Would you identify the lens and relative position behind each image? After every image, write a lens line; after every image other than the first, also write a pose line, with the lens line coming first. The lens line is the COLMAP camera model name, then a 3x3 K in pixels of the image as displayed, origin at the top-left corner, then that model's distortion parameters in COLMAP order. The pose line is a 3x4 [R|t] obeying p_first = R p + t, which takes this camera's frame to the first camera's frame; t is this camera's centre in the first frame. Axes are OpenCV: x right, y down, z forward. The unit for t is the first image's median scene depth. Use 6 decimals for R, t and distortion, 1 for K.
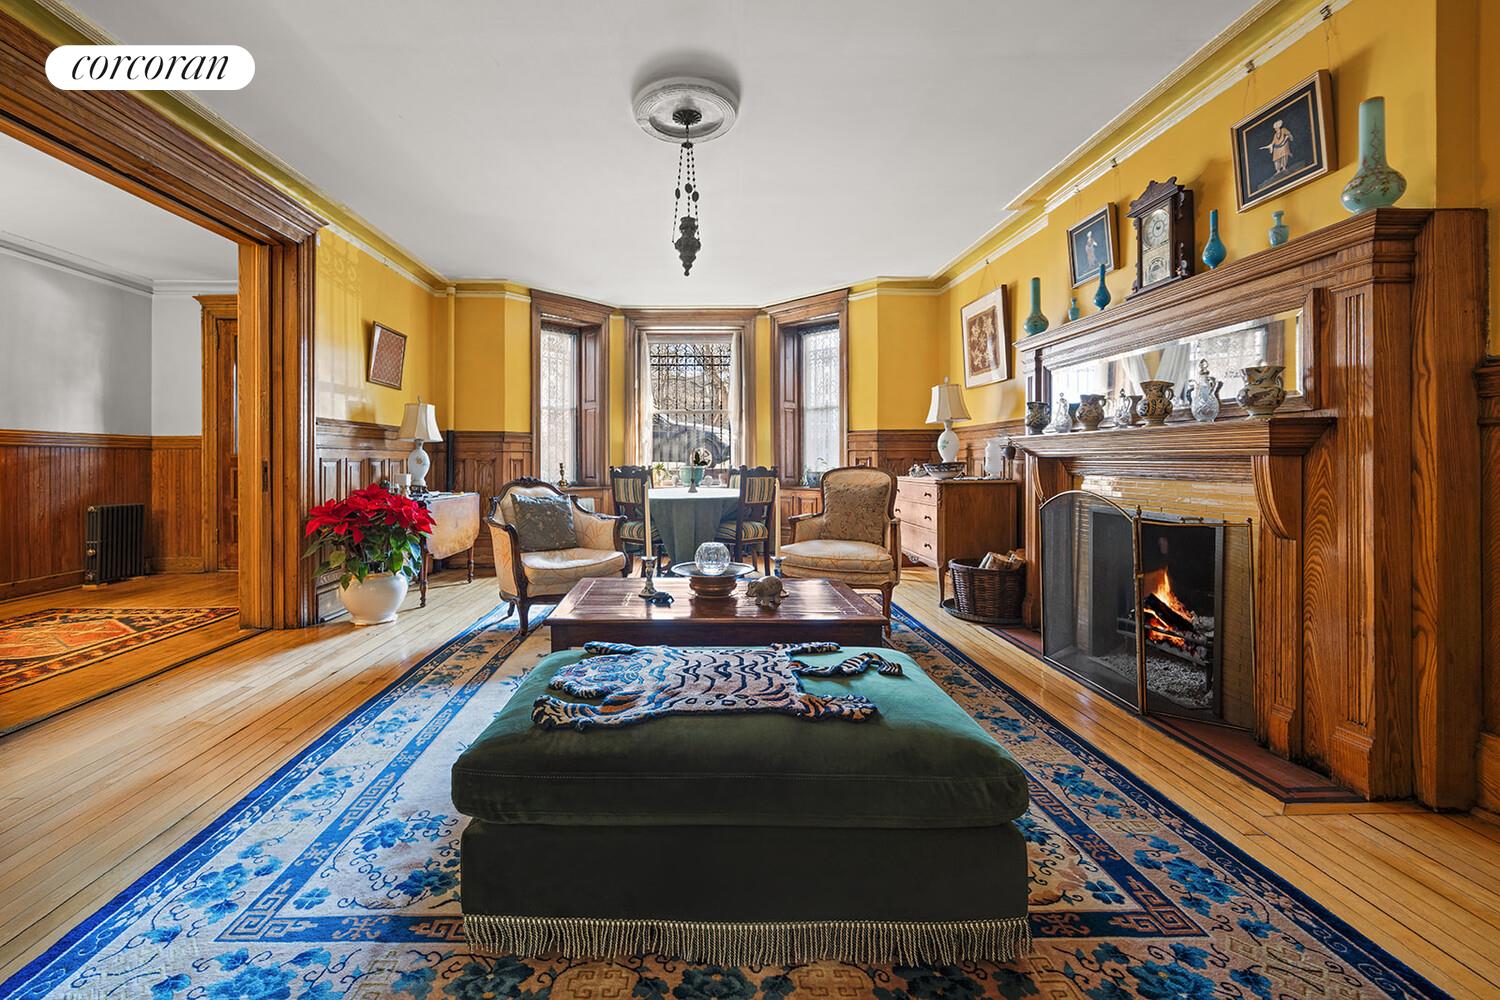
lens RADIAL K [[581.0, 0, 689.4], [0, 581.0, 460.3], [0, 0, 1]] dist [-0.002251, -0.000160]
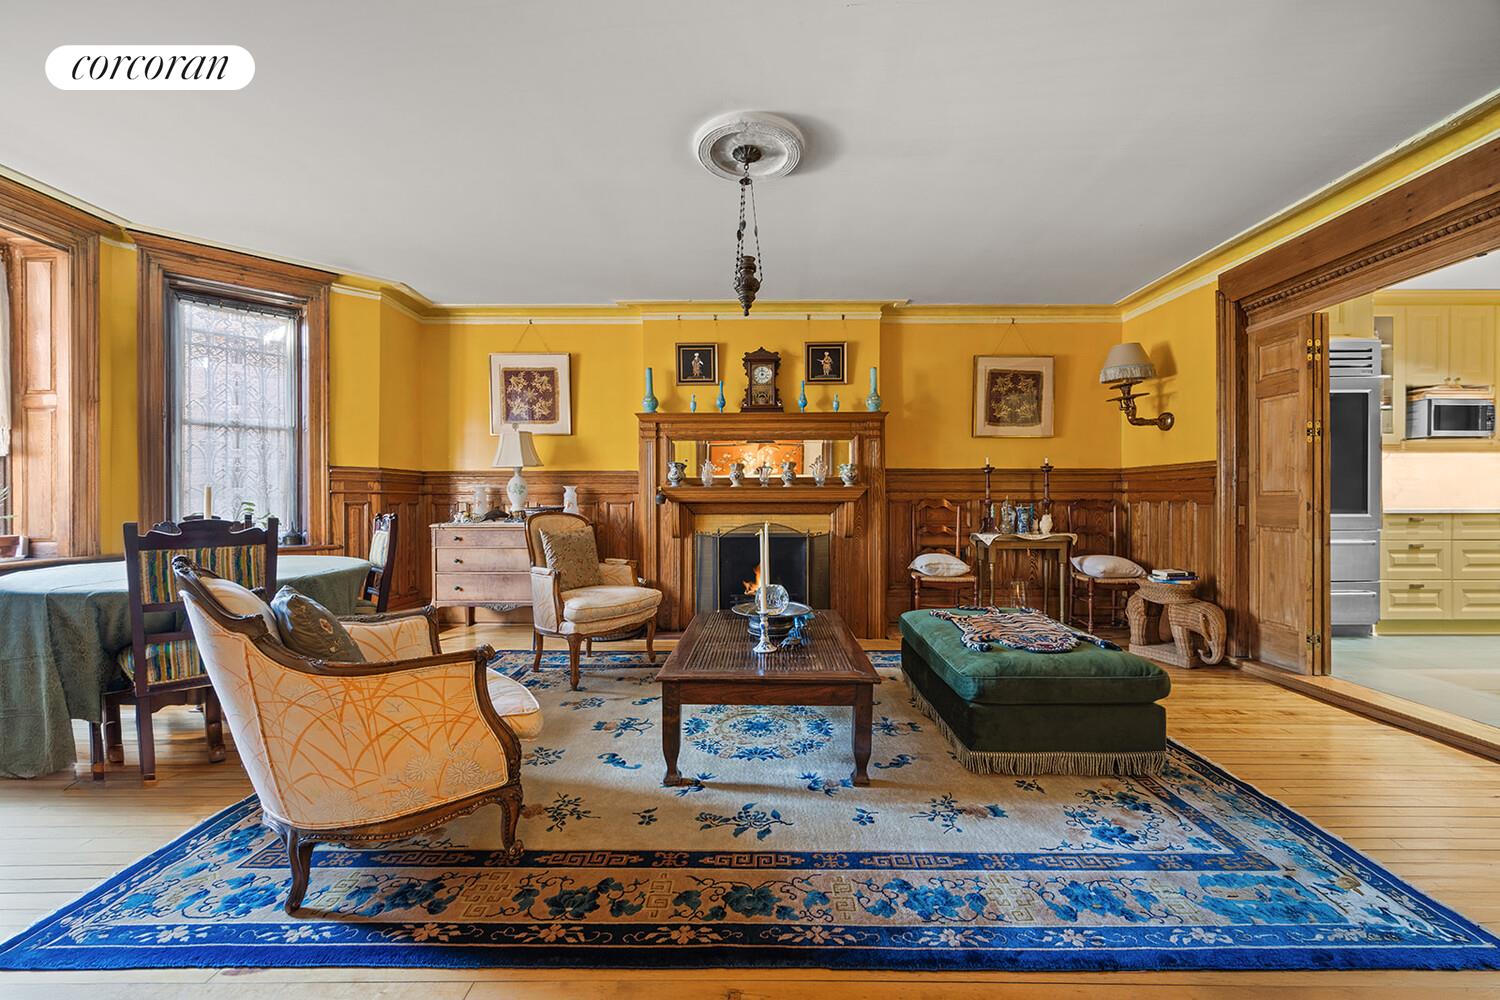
lens RADIAL K [[581.0, 0, 750.0], [0, 581.0, 499.4], [0, 0, 1]] dist [-0.002251, -0.000160]
pose [[0.031726, 0.004365, 0.999487, -1.184448], [0.003772, 0.999983, -0.004487, -0.006683], [-0.999489, 0.003912, 0.031709, 1.175295]]
